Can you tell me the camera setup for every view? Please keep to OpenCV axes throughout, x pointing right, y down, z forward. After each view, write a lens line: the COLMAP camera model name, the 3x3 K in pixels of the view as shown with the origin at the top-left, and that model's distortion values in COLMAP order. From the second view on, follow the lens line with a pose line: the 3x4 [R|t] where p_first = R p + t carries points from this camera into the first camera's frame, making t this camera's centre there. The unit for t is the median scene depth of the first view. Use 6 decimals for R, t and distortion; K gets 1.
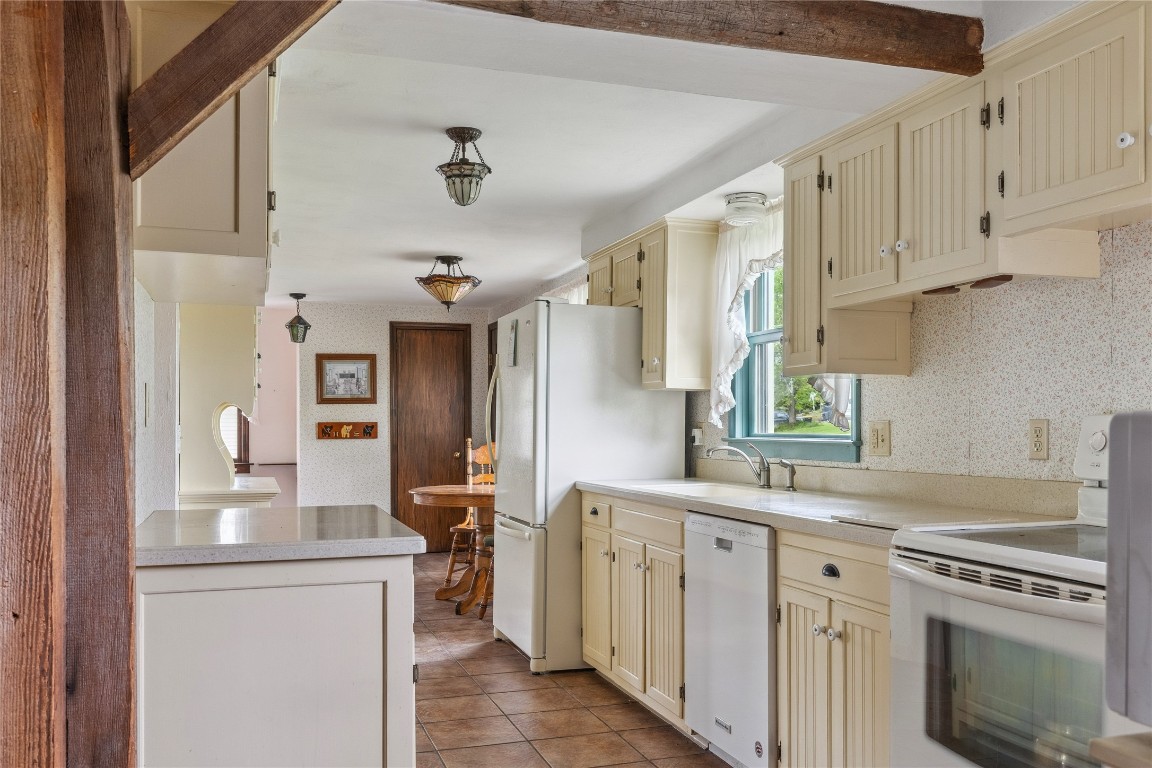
lens RADIAL K [[957.0, 0, 567.2], [0, 957.0, 426.3], [0, 0, 1]] dist [0.007387, 0.005649]
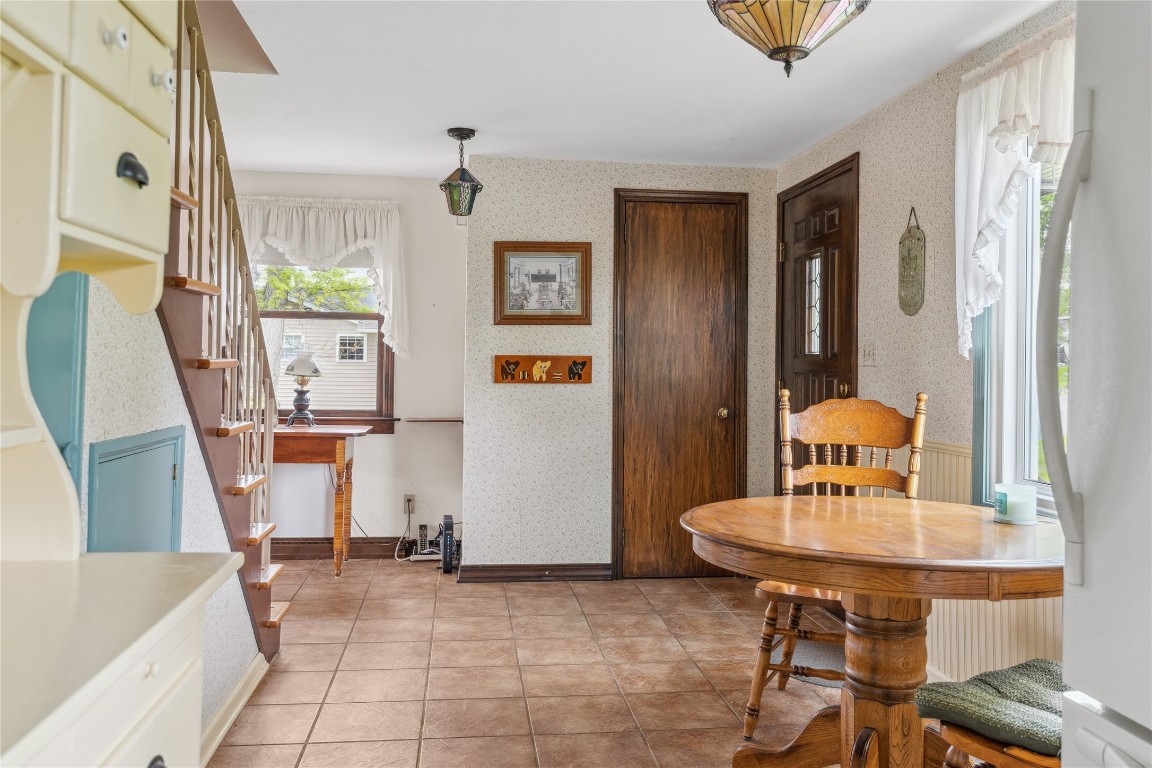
lens RADIAL K [[957.0, 0, 589.3], [0, 957.0, 345.5], [0, 0, 1]] dist [0.007387, 0.005649]
pose [[0.983180, 0.010038, -0.182363, -0.092081], [-0.013914, 0.999703, -0.019986, 0.001037], [0.182108, 0.022187, 0.983028, 0.417186]]
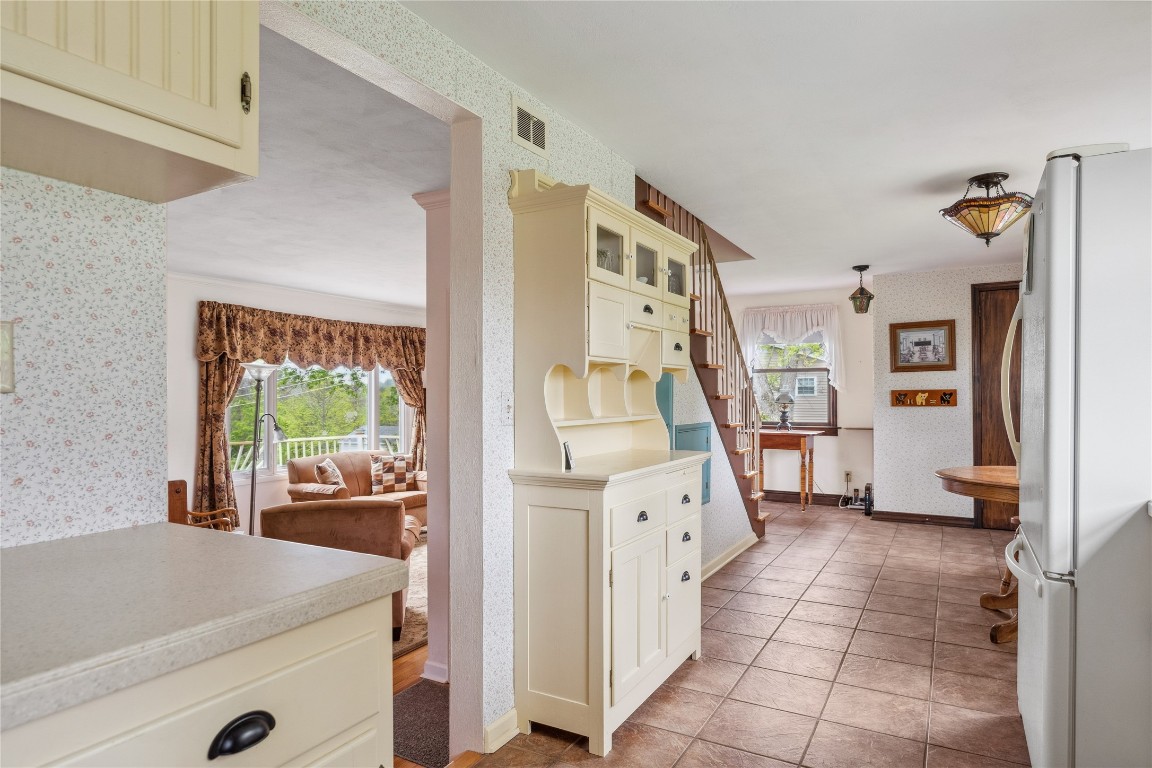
lens RADIAL K [[652.1, 0, 582.5], [0, 652.1, 393.9], [0, 0, 1]] dist [-0.001667, -0.001272]
pose [[0.678898, -0.005074, -0.734215, 0.029006], [0.003826, 0.999987, -0.003373, 0.000999], [0.734222, -0.000519, 0.678909, 0.276452]]
